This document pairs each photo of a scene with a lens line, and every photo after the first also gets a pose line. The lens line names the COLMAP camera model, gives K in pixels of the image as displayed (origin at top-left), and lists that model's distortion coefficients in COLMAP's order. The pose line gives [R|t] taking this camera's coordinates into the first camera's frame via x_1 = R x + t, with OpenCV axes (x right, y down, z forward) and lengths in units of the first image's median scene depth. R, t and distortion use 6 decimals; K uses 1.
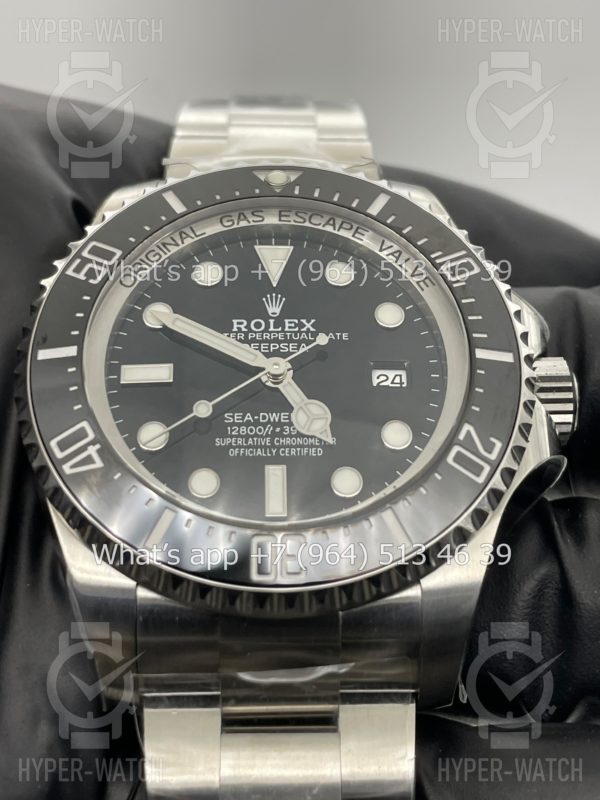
lens RADIAL K [[1249.2, 0, 312.7], [0, 1249.2, 398.1], [0, 0, 1]] dist [0.089836, 0.144542]
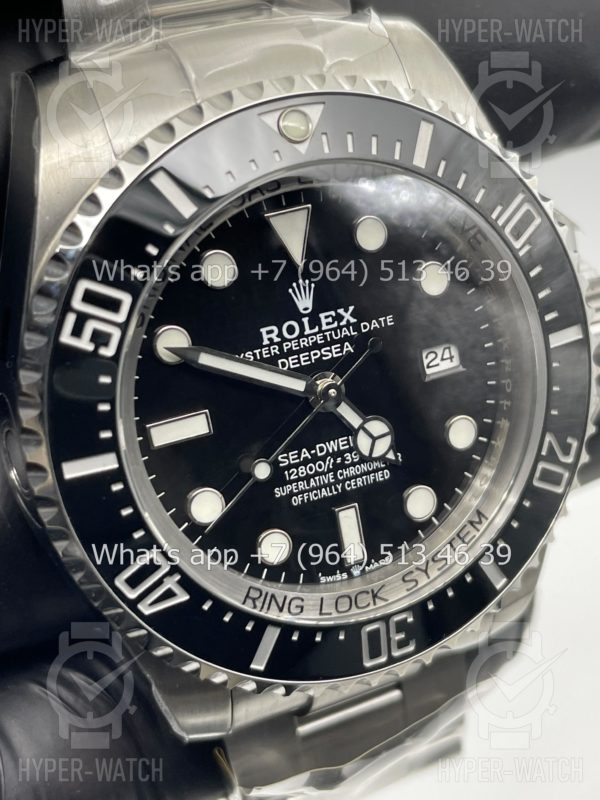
lens RADIAL K [[1249.2, 0, 312.7], [0, 1249.2, 398.1], [0, 0, 1]] dist [0.089836, 0.144542]
pose [[0.922169, -0.224166, 0.315206, -0.298113], [-0.007712, 0.804112, 0.594427, -0.507529], [-0.386711, -0.550593, 0.739798, 0.377689]]
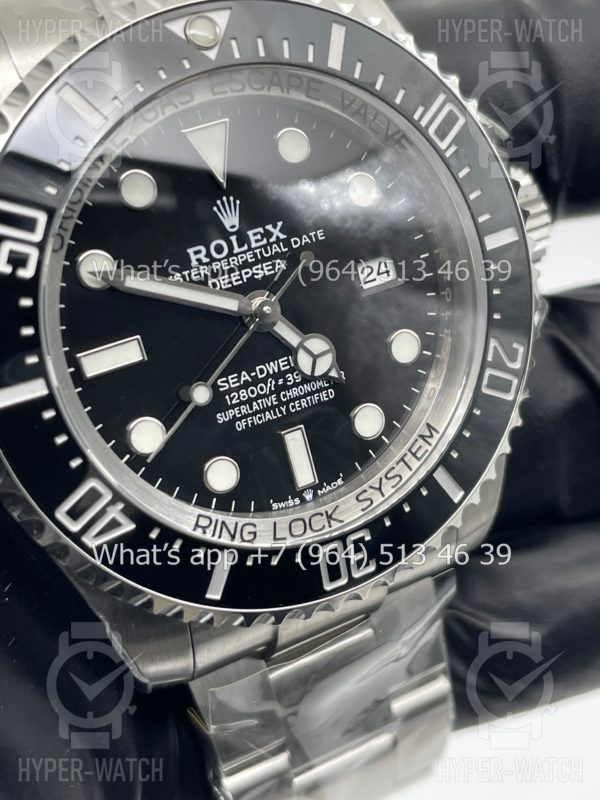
lens RADIAL K [[1249.2, 0, 312.7], [0, 1249.2, 398.1], [0, 0, 1]] dist [0.089836, 0.144542]
pose [[0.892998, -0.292550, 0.342008, -0.290673], [0.048566, 0.818115, 0.573000, -0.433661], [-0.447433, -0.495078, 0.744783, 0.345444]]
